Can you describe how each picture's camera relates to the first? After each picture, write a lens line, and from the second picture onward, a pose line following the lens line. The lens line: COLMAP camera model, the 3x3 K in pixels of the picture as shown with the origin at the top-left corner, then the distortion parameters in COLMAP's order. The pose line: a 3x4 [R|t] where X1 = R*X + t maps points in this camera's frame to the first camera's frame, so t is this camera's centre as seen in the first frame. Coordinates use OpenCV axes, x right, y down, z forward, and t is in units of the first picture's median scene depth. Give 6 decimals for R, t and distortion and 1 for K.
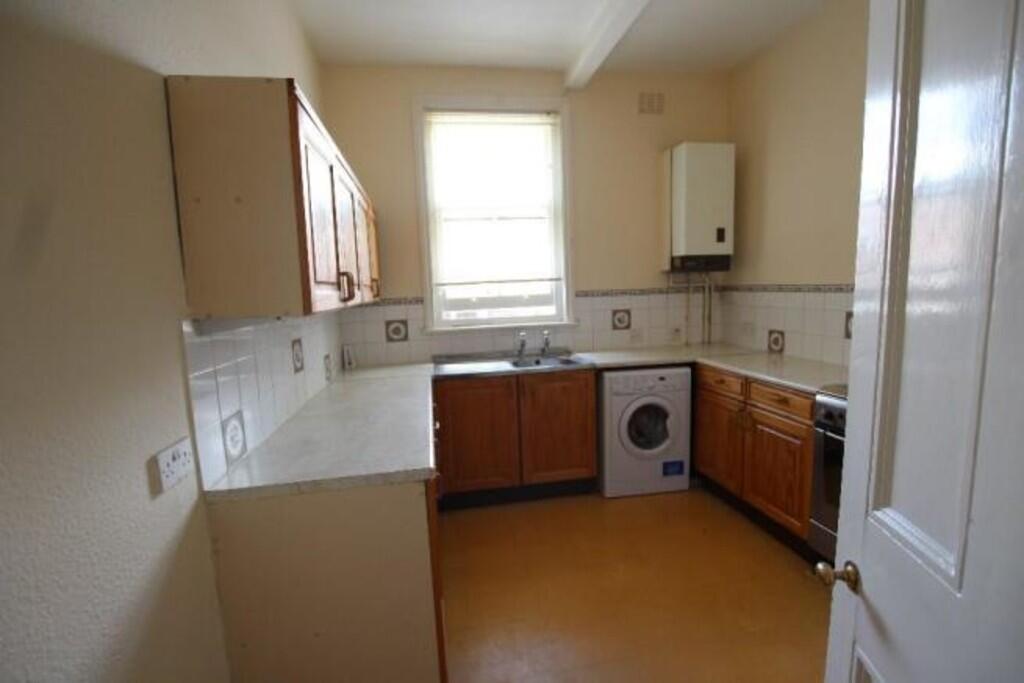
lens RADIAL K [[484.6, 0, 512.6], [0, 484.6, 347.0], [0, 0, 1]] dist [0.000064, 0.000072]
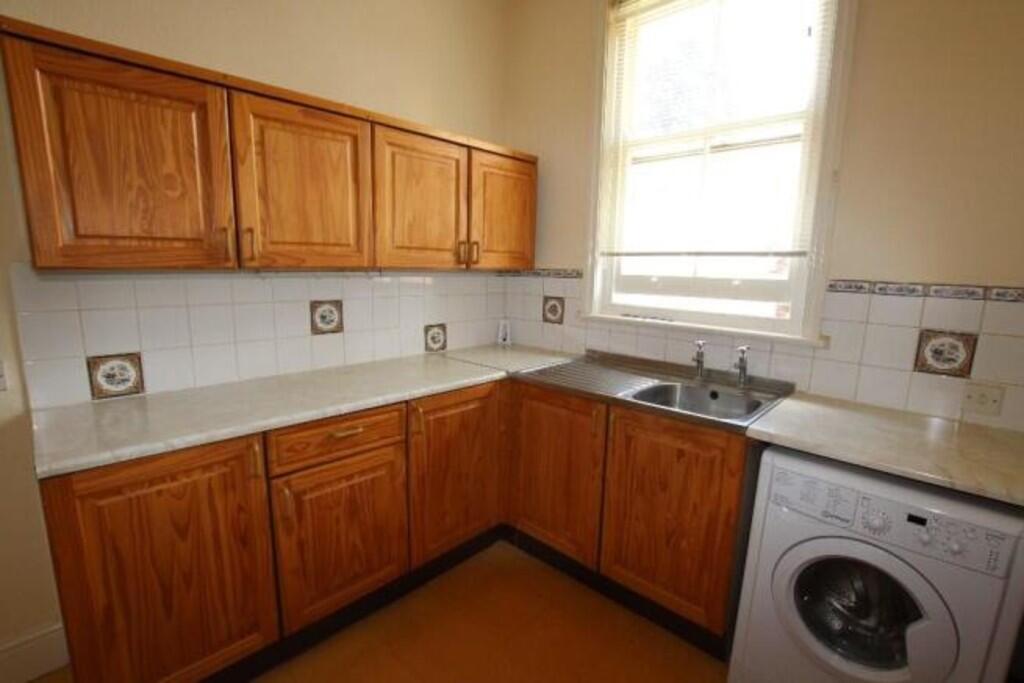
lens RADIAL K [[484.6, 0, 512.6], [0, 484.6, 347.0], [0, 0, 1]] dist [0.000064, 0.000072]
pose [[0.595074, 0.190864, -0.780678, 0.346036], [-0.144017, 0.980991, 0.130061, -0.065250], [0.790662, 0.035035, 0.611250, 0.442395]]
